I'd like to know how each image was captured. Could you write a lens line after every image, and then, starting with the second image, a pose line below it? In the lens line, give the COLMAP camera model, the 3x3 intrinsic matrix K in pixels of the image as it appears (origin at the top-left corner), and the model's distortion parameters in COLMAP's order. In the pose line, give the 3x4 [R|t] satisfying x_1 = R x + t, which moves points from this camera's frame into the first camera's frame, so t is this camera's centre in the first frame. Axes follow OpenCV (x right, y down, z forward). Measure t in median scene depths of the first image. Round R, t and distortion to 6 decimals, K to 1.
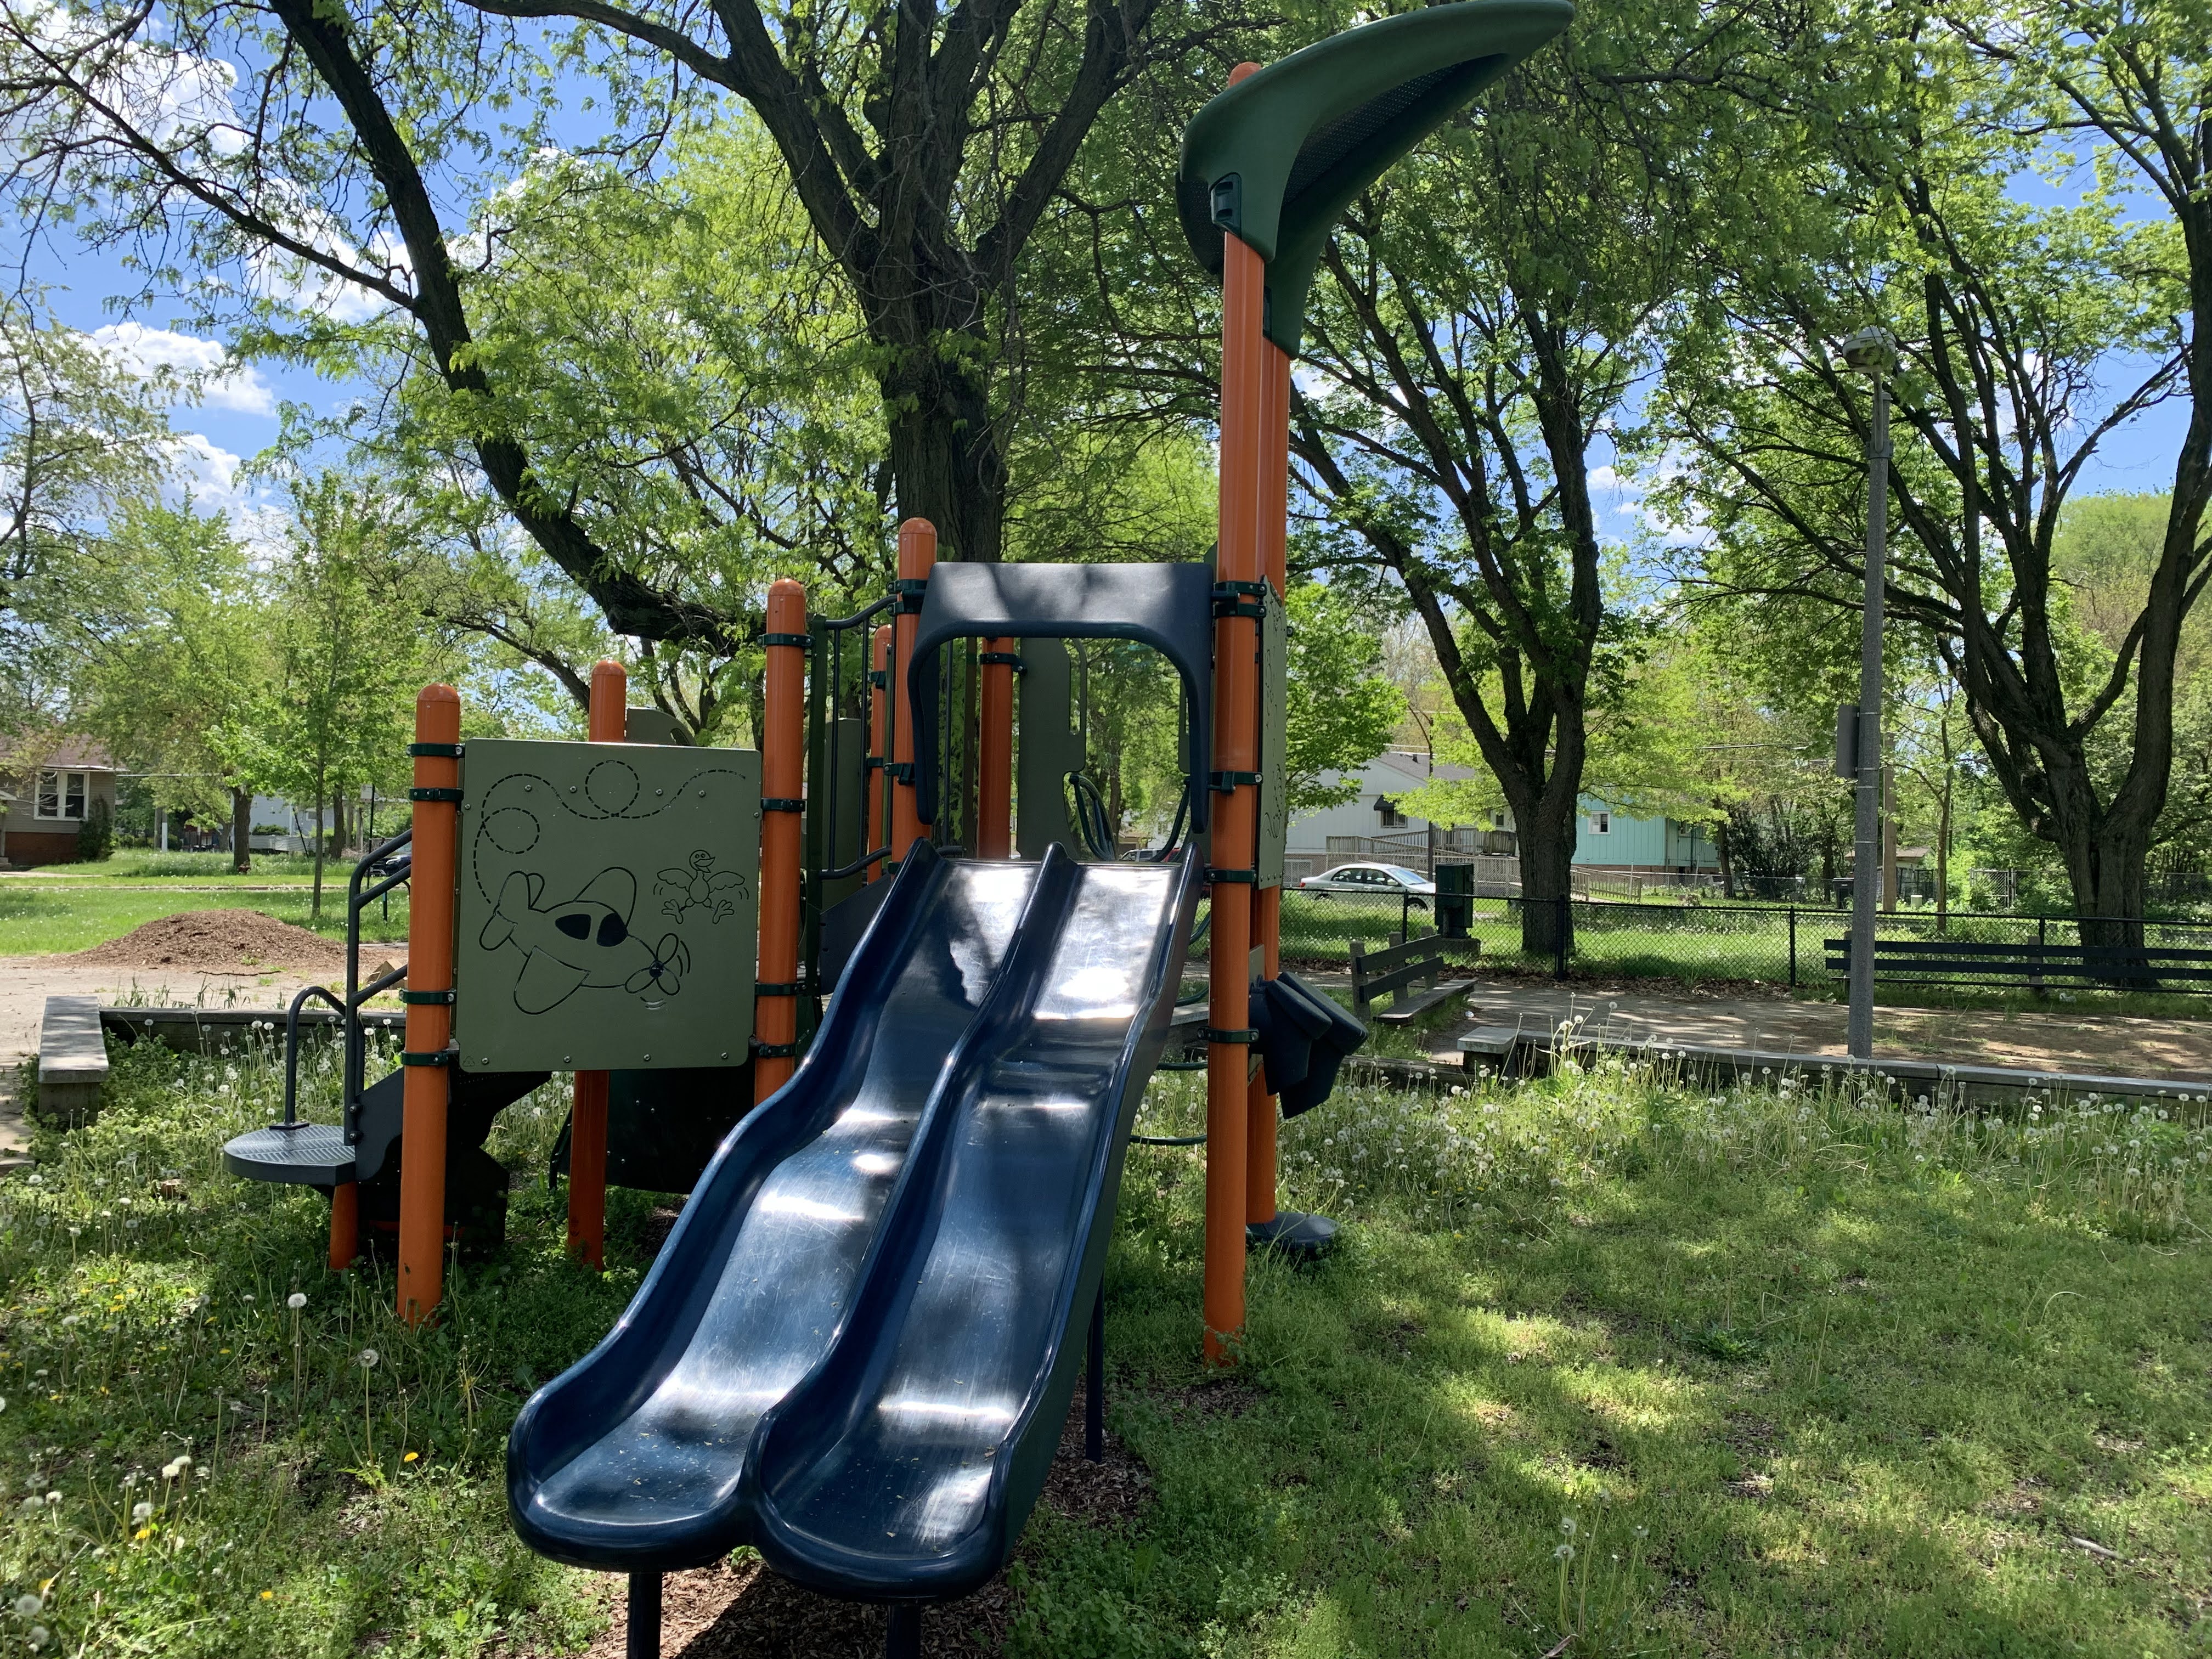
lens RADIAL K [[1667.6, 0, 1106.0], [0, 1667.6, 829.5], [0, 0, 1]] dist [0.004245, -0.001812]
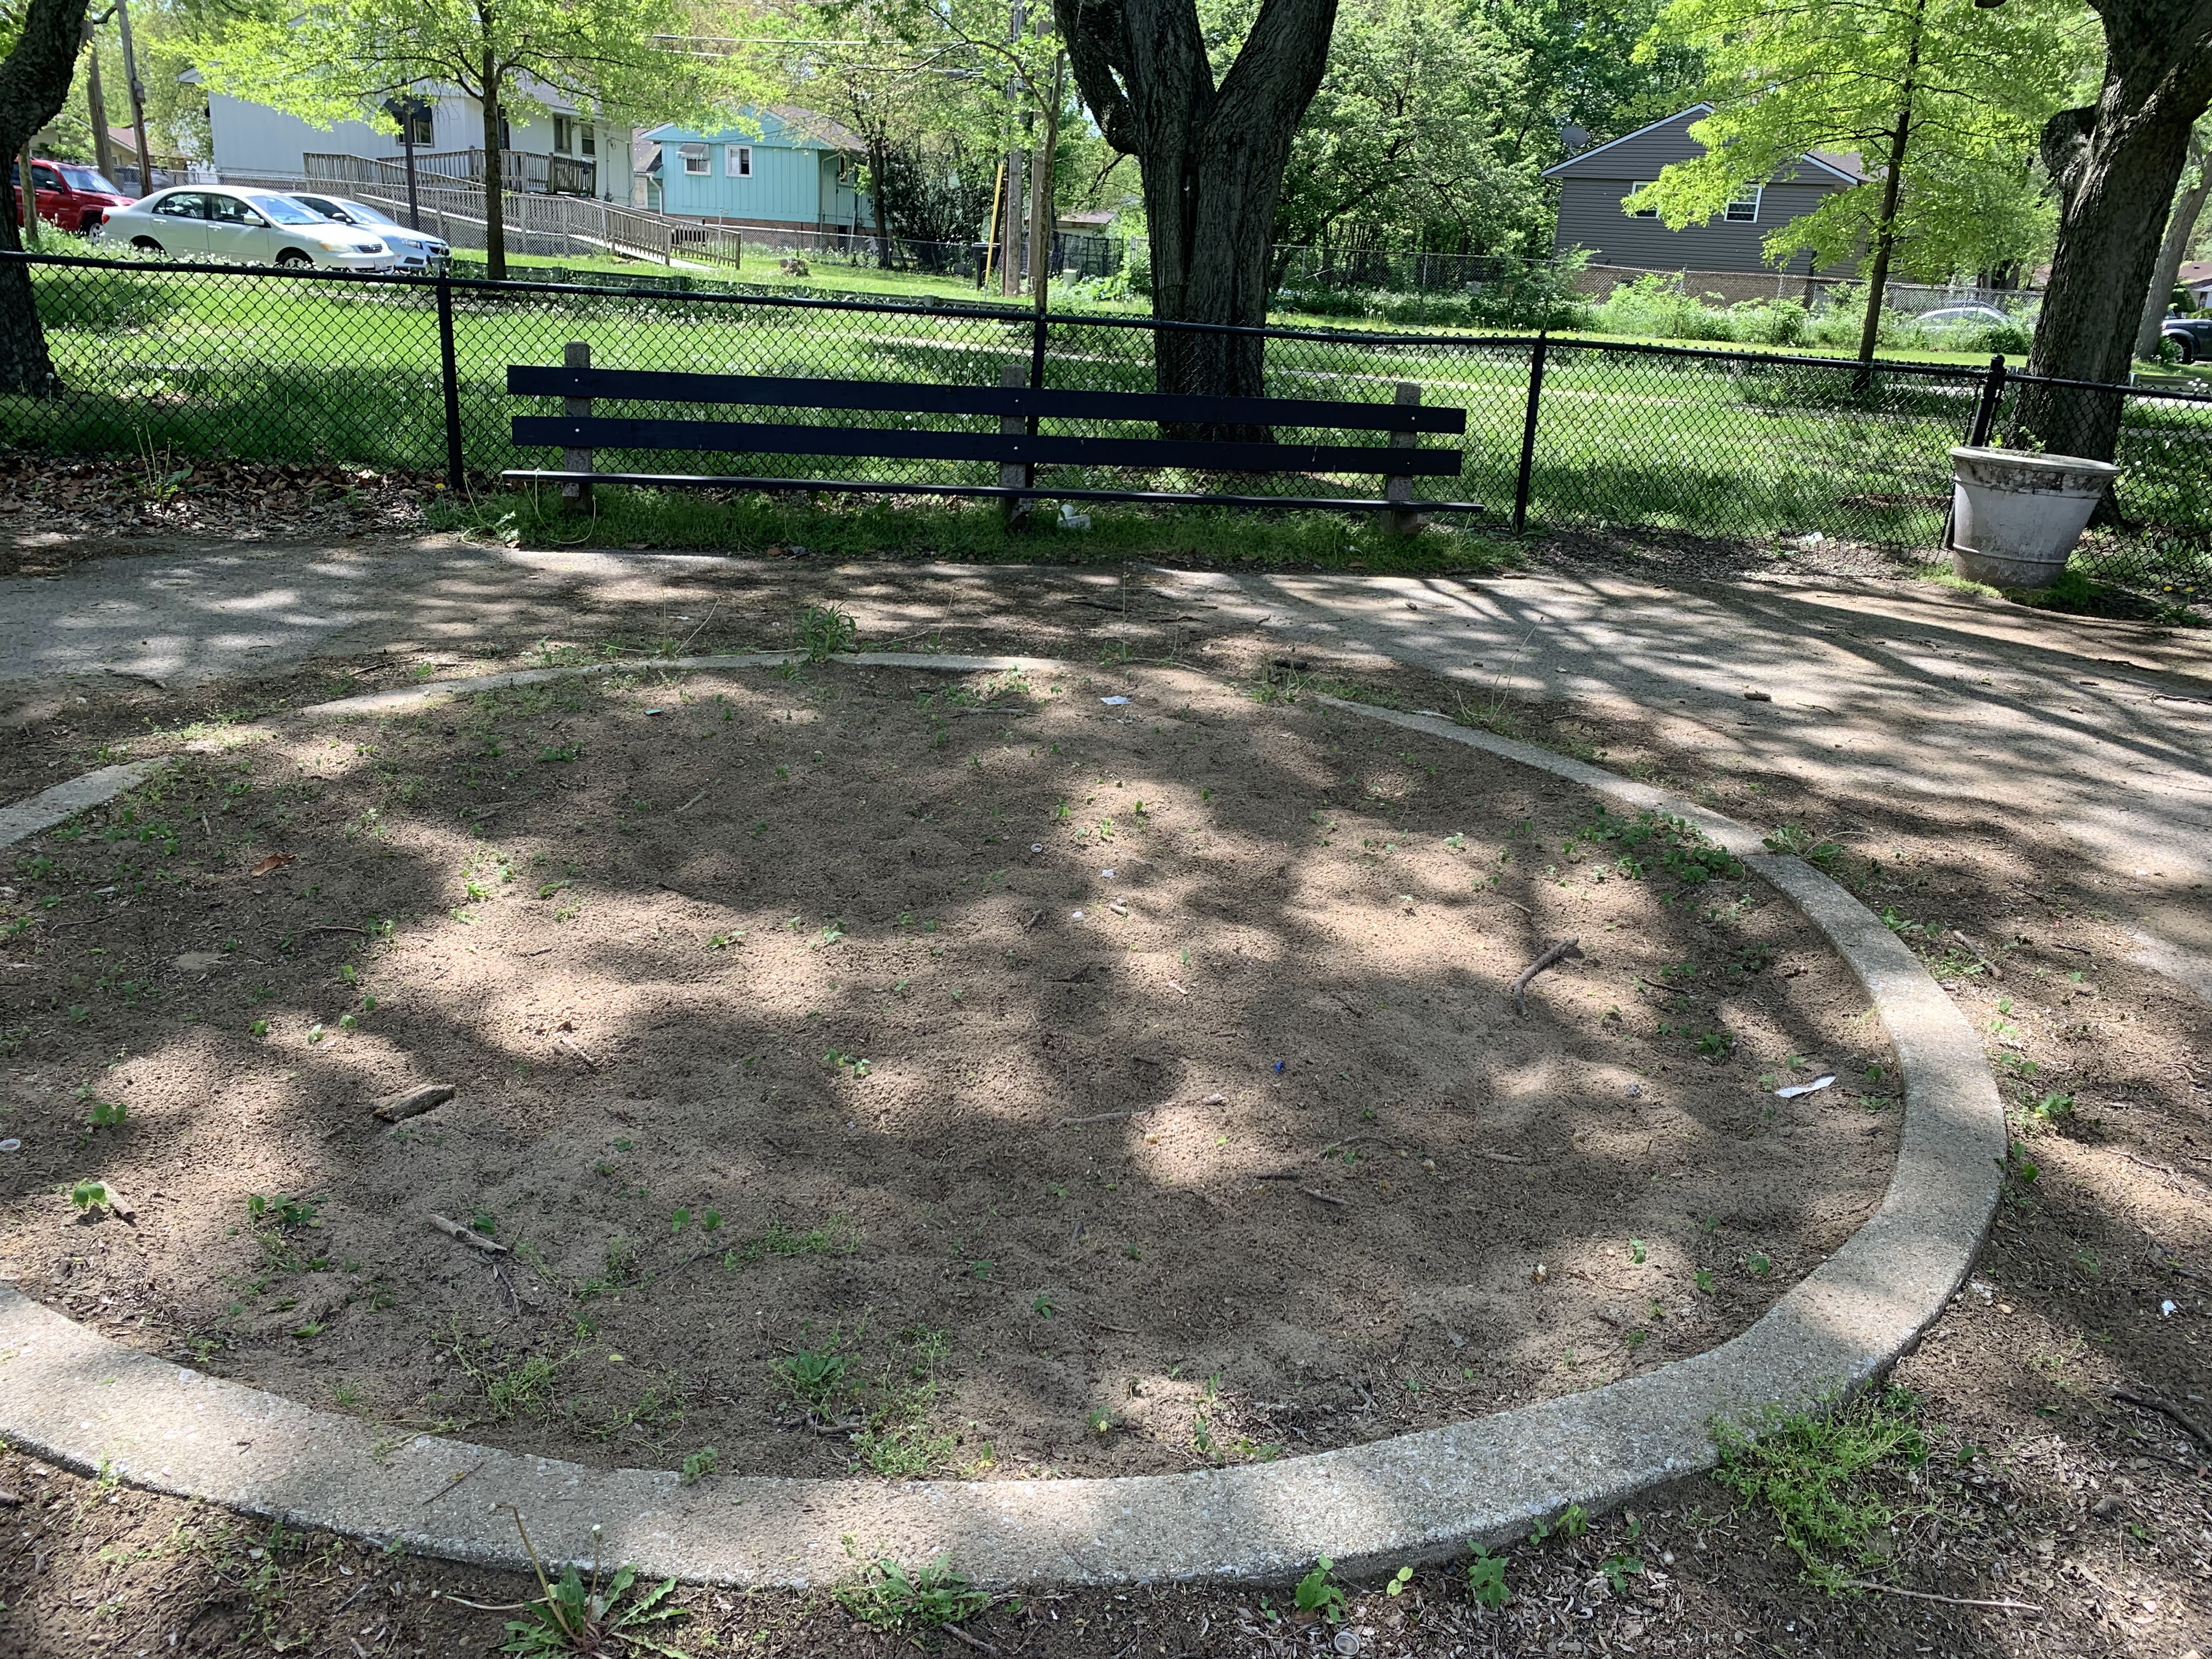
lens RADIAL K [[1667.6, 0, 1106.0], [0, 1667.6, 829.5], [0, 0, 1]] dist [0.004245, -0.001812]
pose [[0.909355, -0.105319, 0.402469, 0.167601], [-0.046412, 0.935703, 0.349722, 0.011783], [-0.413424, -0.336701, 0.845998, 0.259293]]
